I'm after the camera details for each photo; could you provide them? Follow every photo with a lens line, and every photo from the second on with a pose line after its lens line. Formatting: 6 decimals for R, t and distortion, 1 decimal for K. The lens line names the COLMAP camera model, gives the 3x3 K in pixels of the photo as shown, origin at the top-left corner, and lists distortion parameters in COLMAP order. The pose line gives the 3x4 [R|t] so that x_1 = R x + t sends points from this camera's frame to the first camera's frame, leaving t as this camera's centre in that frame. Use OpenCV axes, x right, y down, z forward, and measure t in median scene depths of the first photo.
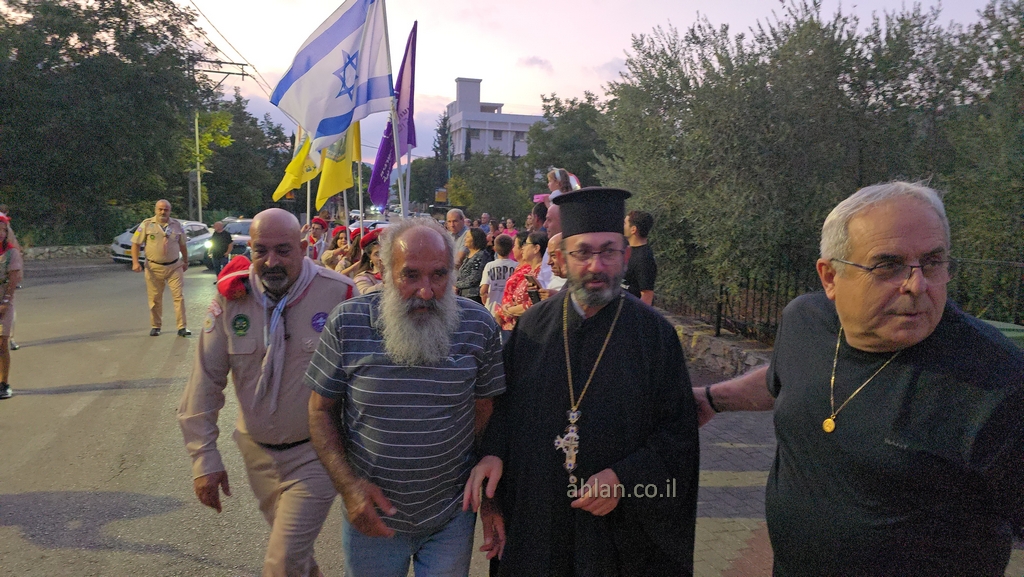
lens RADIAL K [[679.4, 0, 515.3], [0, 679.4, 298.7], [0, 0, 1]] dist [0.060769, -0.051168]
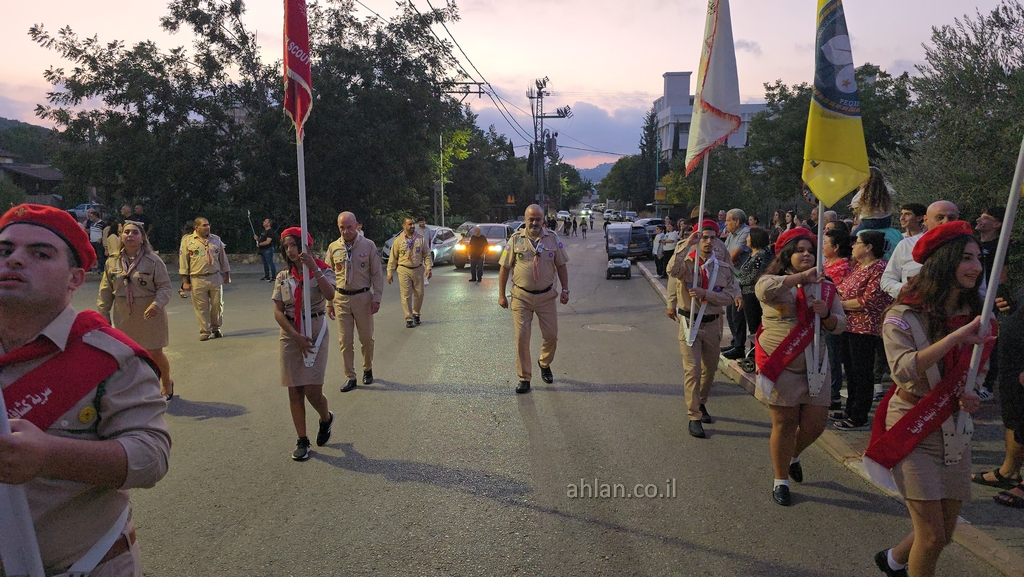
lens RADIAL K [[679.4, 0, 493.8], [0, 679.4, 288.5], [0, 0, 1]] dist [0.060769, -0.051168]
pose [[0.949169, 0.005496, -0.314719, -0.026377], [-0.009545, 0.999890, -0.011326, 0.001401], [0.314622, 0.013755, 0.949117, -0.031464]]
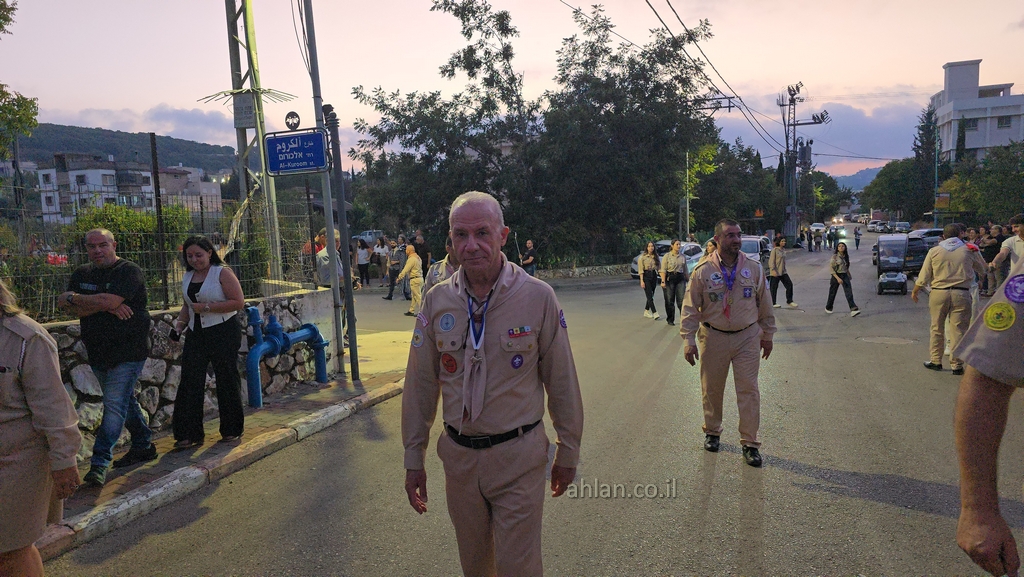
lens RADIAL K [[679.4, 0, 505.1], [0, 679.4, 293.5], [0, 0, 1]] dist [0.060769, -0.051168]
pose [[0.800754, 0.002388, -0.598989, -0.026568], [-0.022355, 0.999415, -0.025901, 0.007164], [0.598577, 0.034131, 0.800338, -0.075550]]
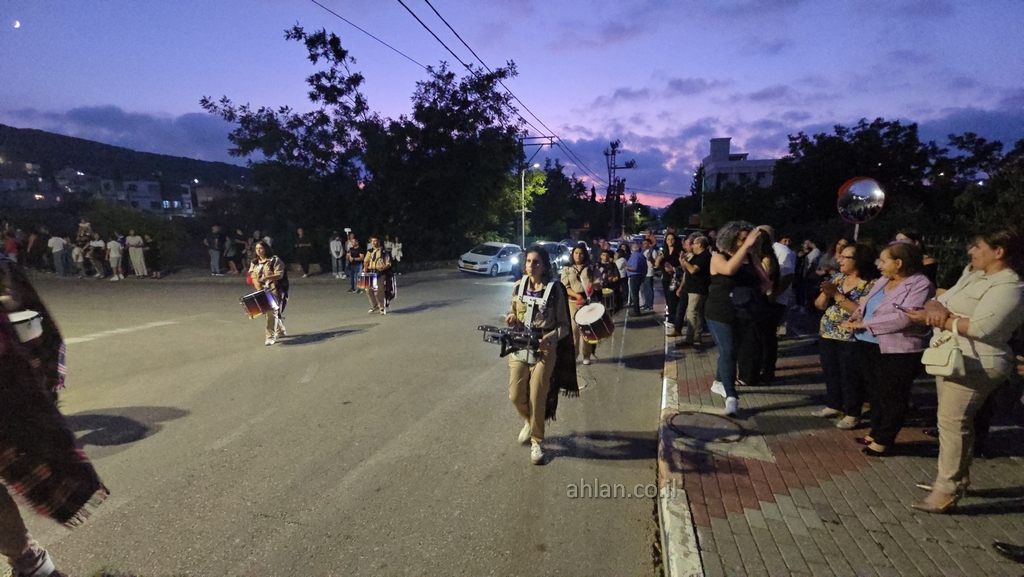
lens RADIAL K [[414.9, 0, 508.3], [0, 414.9, 288.8], [0, 0, 1]] dist [0.000021, -0.002232]
pose [[0.863641, 0.038377, -0.502644, -0.017363], [-0.038922, 0.999198, 0.009413, -0.019631], [0.502602, 0.011435, 0.864442, 0.182291]]
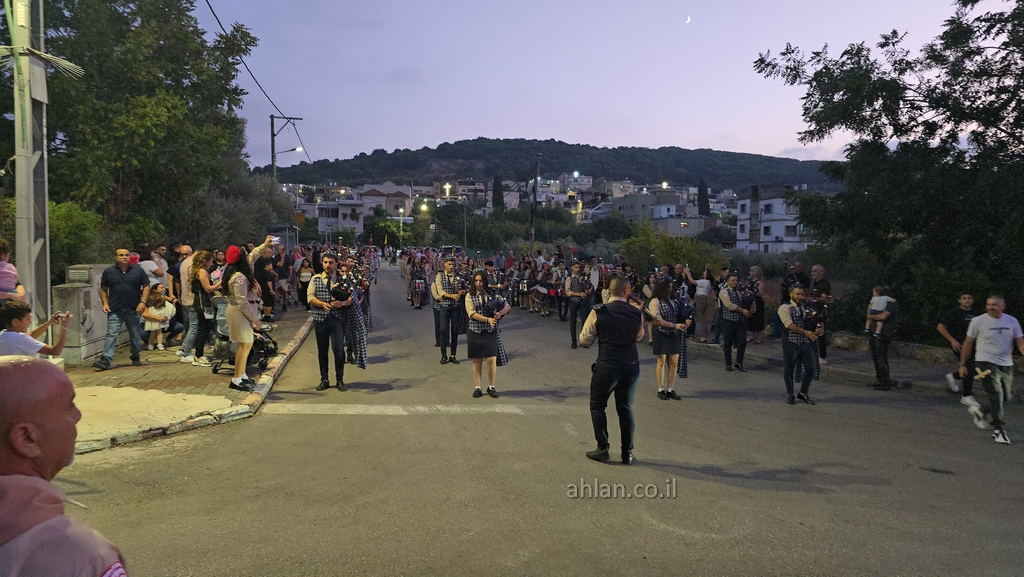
lens RADIAL K [[679.4, 0, 503.9], [0, 679.4, 285.2], [0, 0, 1]] dist [0.060769, -0.051168]
pose [[-0.077591, 0.006703, -0.996963, -0.069061], [-0.161218, 0.986732, 0.019182, -0.041924], [0.983864, 0.162217, -0.075481, 0.315793]]
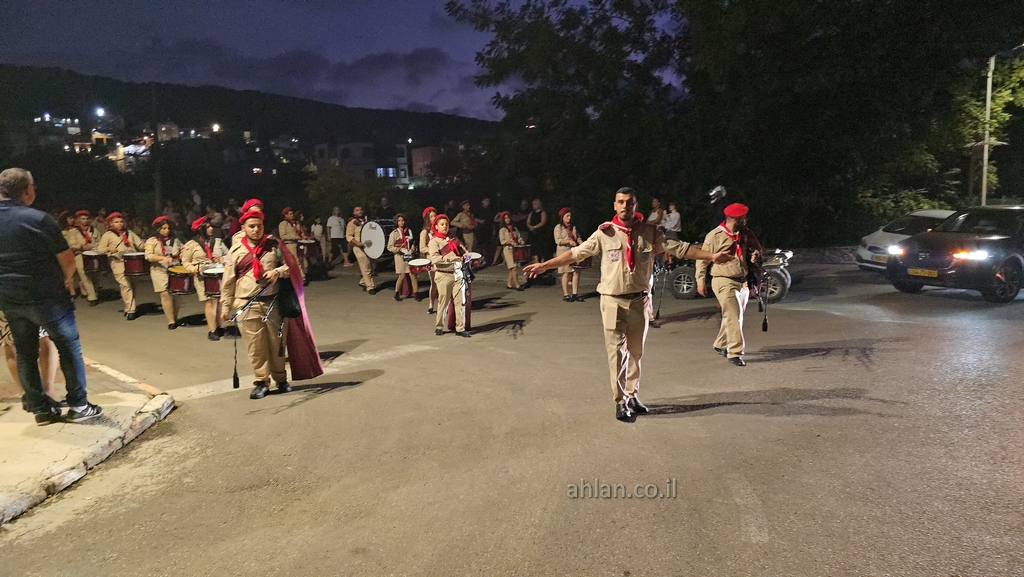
lens RADIAL K [[679.4, 0, 523.9], [0, 679.4, 294.0], [0, 0, 1]] dist [0.060769, -0.051168]
pose [[0.539580, 0.062002, -0.839648, -0.096977], [-0.063546, 0.997439, 0.032818, -0.019387], [0.839533, 0.035648, 0.542138, 0.189966]]
